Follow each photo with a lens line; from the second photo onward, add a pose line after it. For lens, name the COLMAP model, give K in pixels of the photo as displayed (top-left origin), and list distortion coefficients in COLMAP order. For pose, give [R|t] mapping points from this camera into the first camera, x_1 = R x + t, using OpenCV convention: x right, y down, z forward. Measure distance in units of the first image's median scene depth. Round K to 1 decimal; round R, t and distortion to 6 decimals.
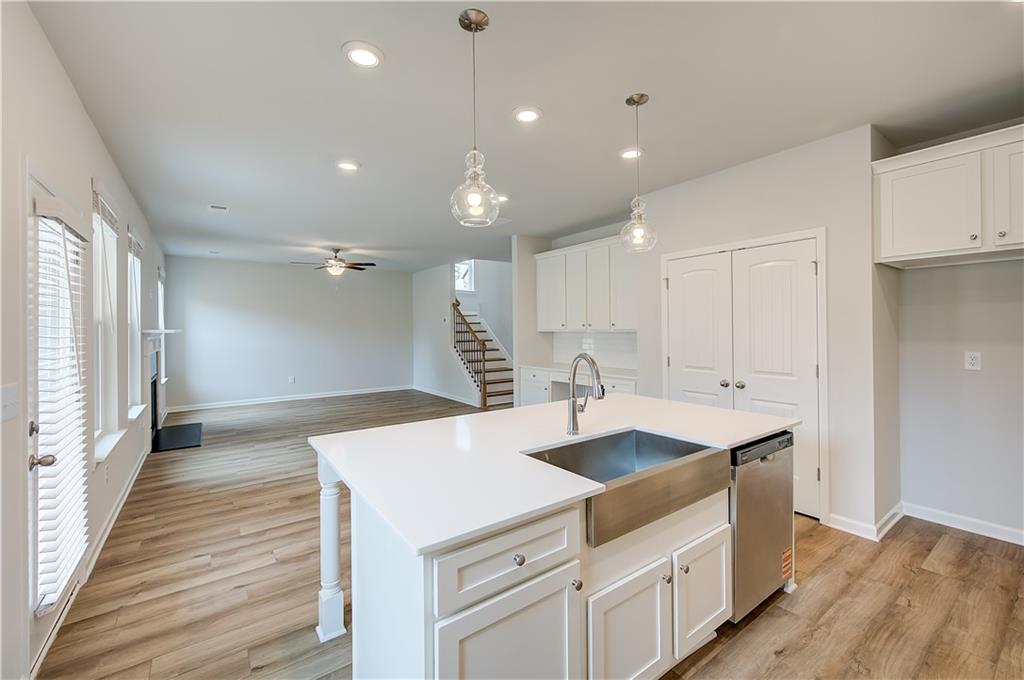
lens RADIAL K [[421.6, 0, 515.1], [0, 421.6, 327.3], [0, 0, 1]] dist [0.001056, 0.000095]
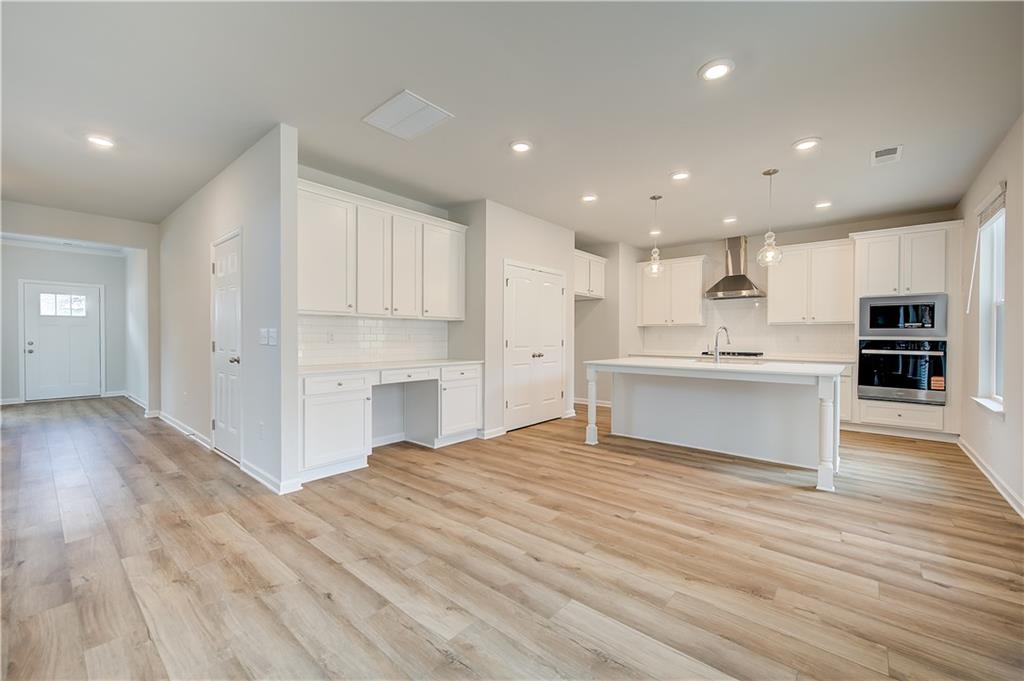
lens RADIAL K [[410.4, 0, 516.2], [0, 410.4, 340.7], [0, 0, 1]] dist [0.003455, -0.000486]
pose [[-0.234545, -0.001819, 0.972104, -1.129316], [-0.004620, 0.999989, 0.000757, 0.093242], [-0.972094, -0.004313, -0.234550, 1.681620]]
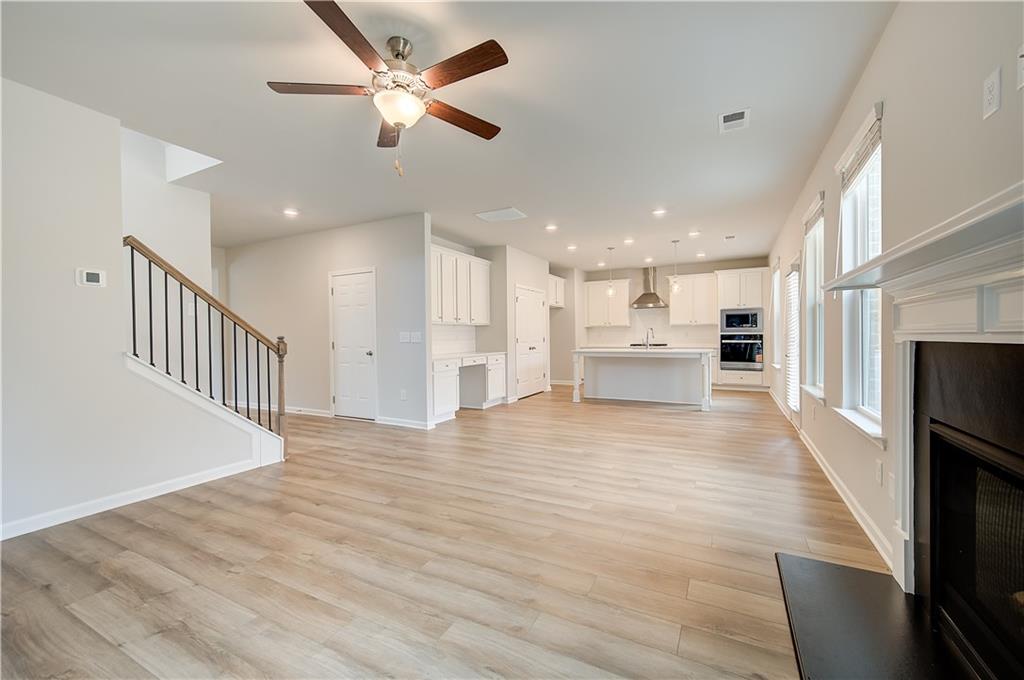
lens RADIAL K [[410.4, 0, 516.2], [0, 410.4, 340.2], [0, 0, 1]] dist [0.003455, -0.000486]
pose [[-0.445752, 0.003676, 0.895149, -1.720945], [0.012581, 0.999919, 0.002158, 0.100048], [-0.895068, 0.012224, -0.445762, 2.436985]]
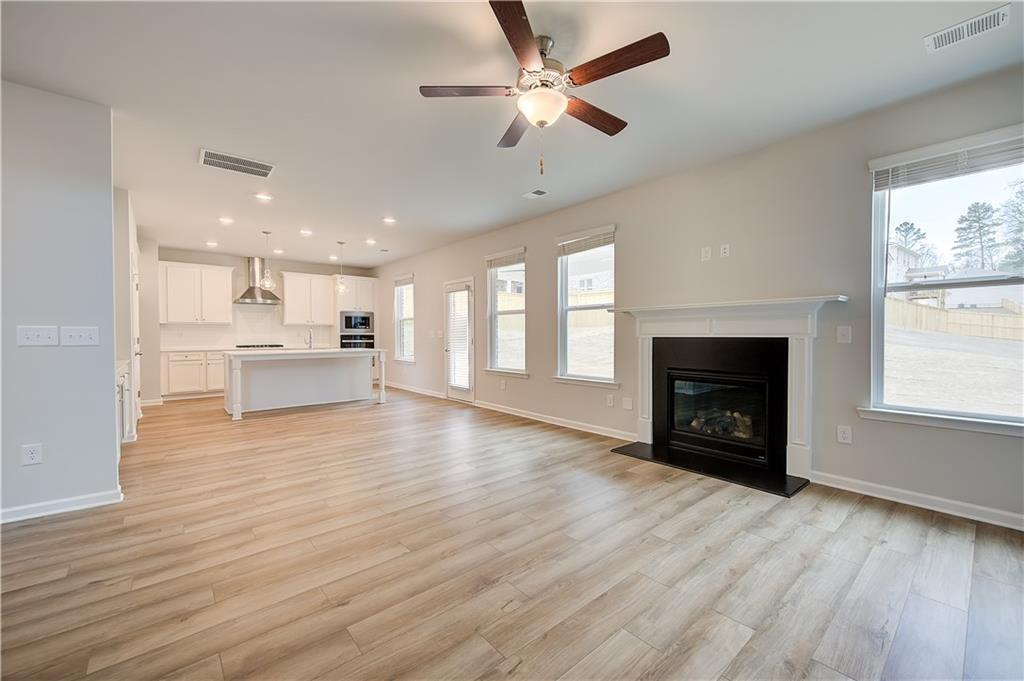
lens RADIAL K [[410.4, 0, 516.2], [0, 410.4, 340.7], [0, 0, 1]] dist [0.003455, -0.000486]
pose [[-0.996757, 0.012691, -0.079464, -0.862618], [0.011434, 0.999803, 0.016245, 0.093455], [0.079655, 0.015284, -0.996705, 3.031407]]
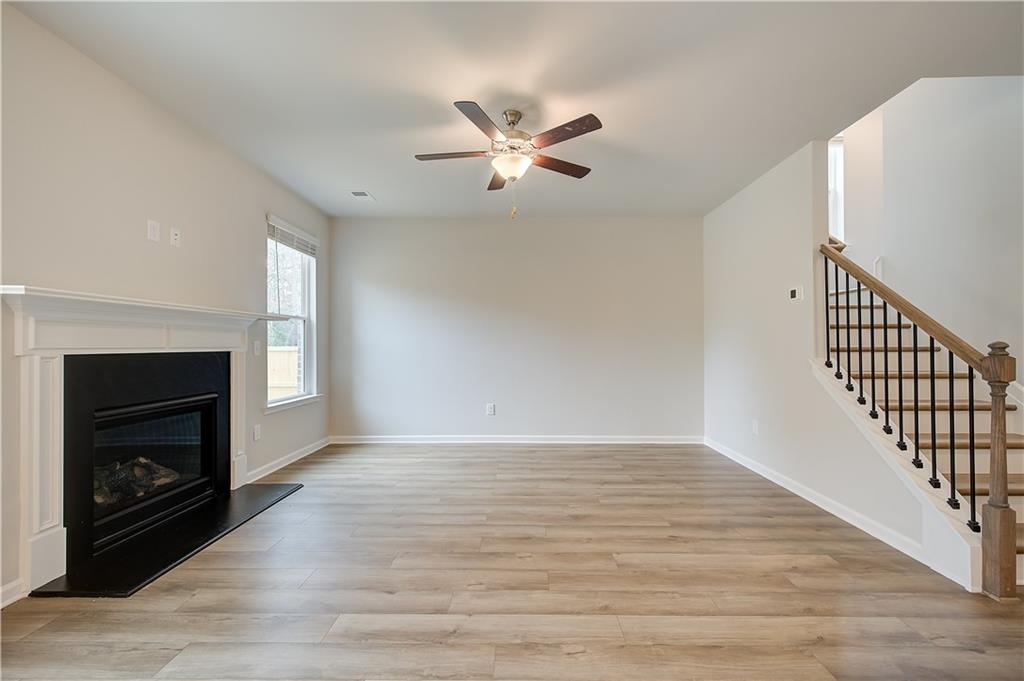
lens RADIAL K [[415.6, 0, 522.4], [0, 415.6, 341.6], [0, 0, 1]] dist [0.002366, 0.000024]
pose [[0.803141, 0.002302, -0.595785, -0.398274], [-0.006282, 0.999970, -0.004606, 0.085454], [0.595756, 0.007442, 0.803131, 1.556395]]
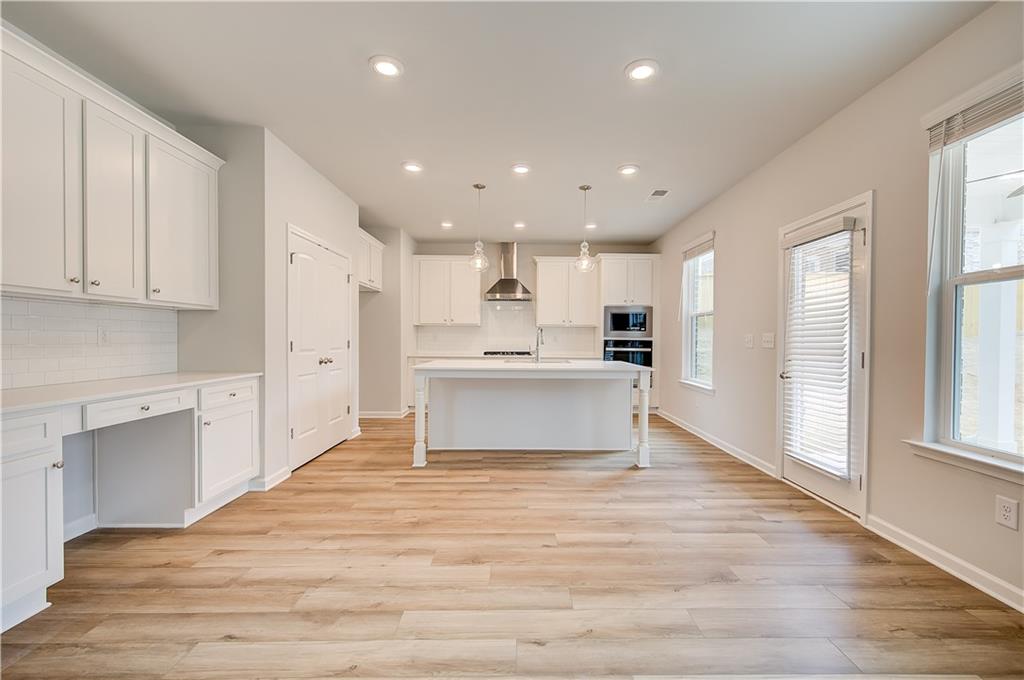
lens RADIAL K [[423.6, 0, 524.0], [0, 423.6, 344.3], [0, 0, 1]] dist [0.002959, -0.000191]
pose [[-0.816057, -0.005497, 0.577945, -0.736096], [-0.001343, 0.999970, 0.007614, 0.091122], [-0.577969, 0.005438, -0.816040, 1.924728]]
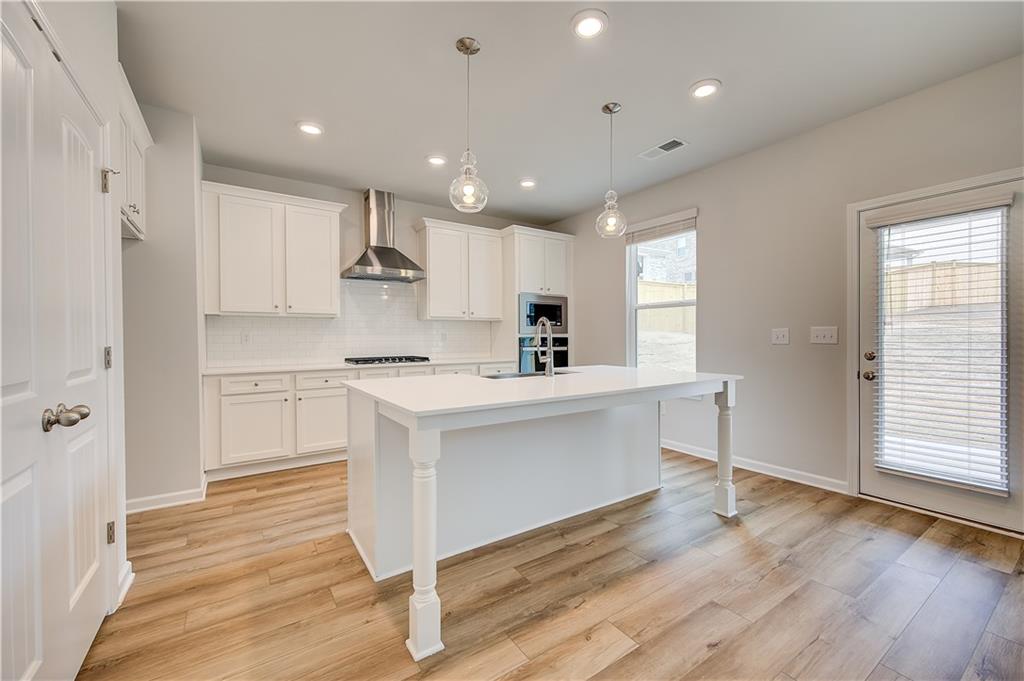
lens RADIAL K [[415.6, 0, 522.4], [0, 415.6, 341.6], [0, 0, 1]] dist [0.002366, 0.000024]
pose [[-0.999444, 0.013212, 0.030613, 0.123081], [0.013555, 0.999847, 0.011050, 0.082902], [-0.030462, 0.011459, -0.999470, 1.571031]]
